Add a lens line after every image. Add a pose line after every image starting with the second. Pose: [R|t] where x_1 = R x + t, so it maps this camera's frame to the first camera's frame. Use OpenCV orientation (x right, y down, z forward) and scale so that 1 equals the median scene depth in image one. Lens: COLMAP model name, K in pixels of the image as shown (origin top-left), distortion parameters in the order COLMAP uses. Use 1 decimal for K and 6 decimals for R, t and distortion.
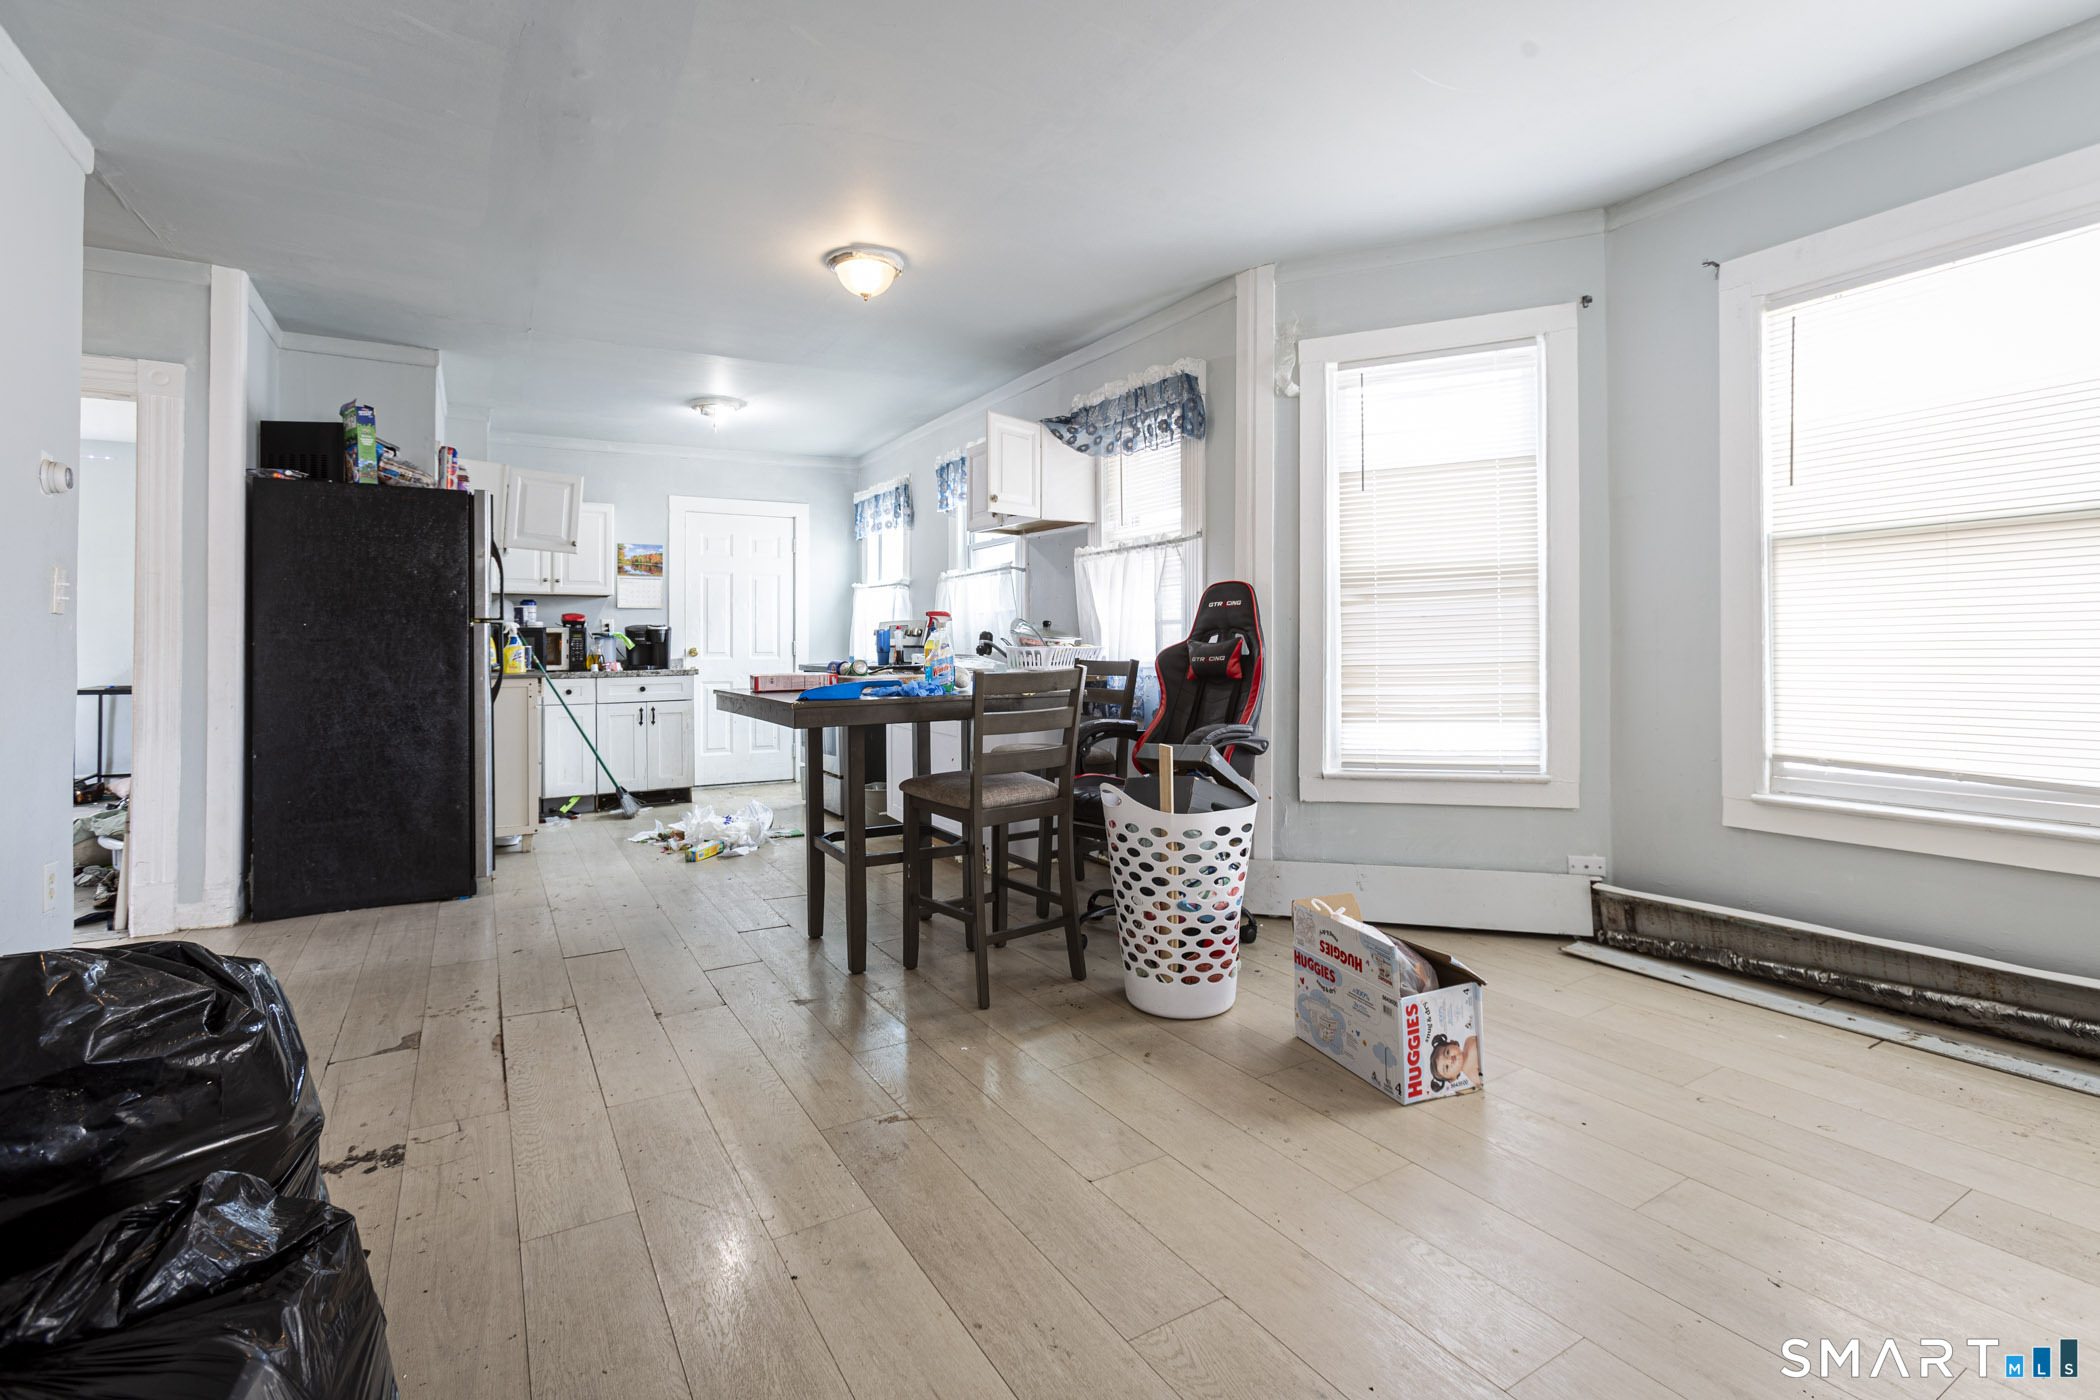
lens RADIAL K [[914.3, 0, 1051.8], [0, 914.3, 679.9], [0, 0, 1]] dist [-0.000965, 0.009529]
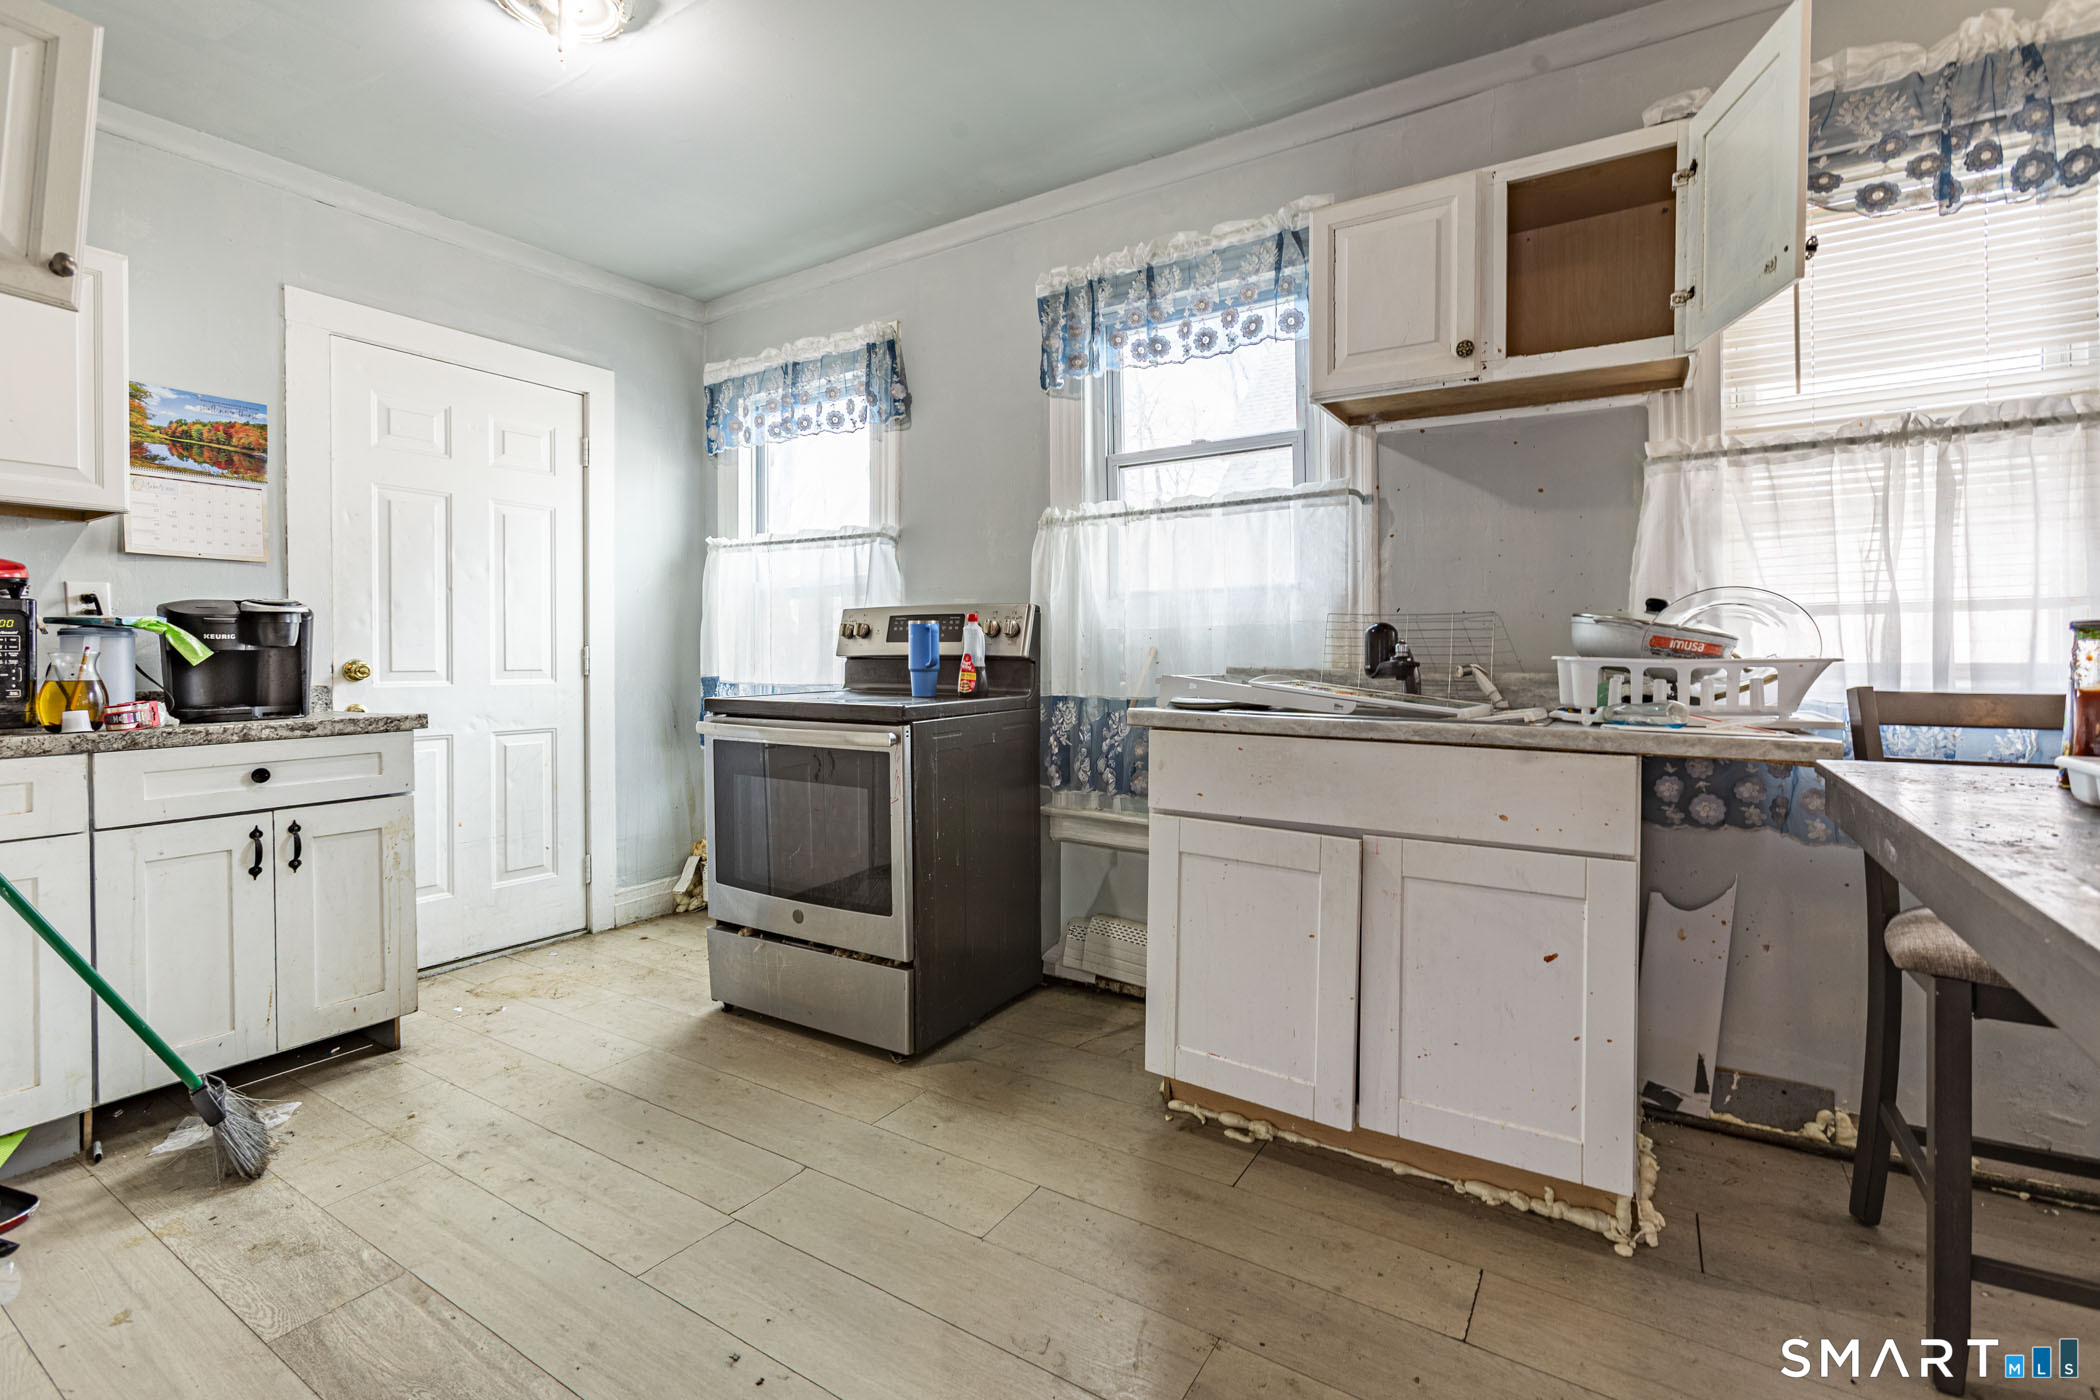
lens RADIAL K [[914.3, 0, 1051.8], [0, 914.3, 679.9], [0, 0, 1]] dist [-0.000965, 0.009529]
pose [[0.896049, -0.009502, 0.443853, -0.316846], [0.015039, 0.999847, -0.008957, -0.018734], [-0.443700, 0.014701, 0.896055, 0.518927]]
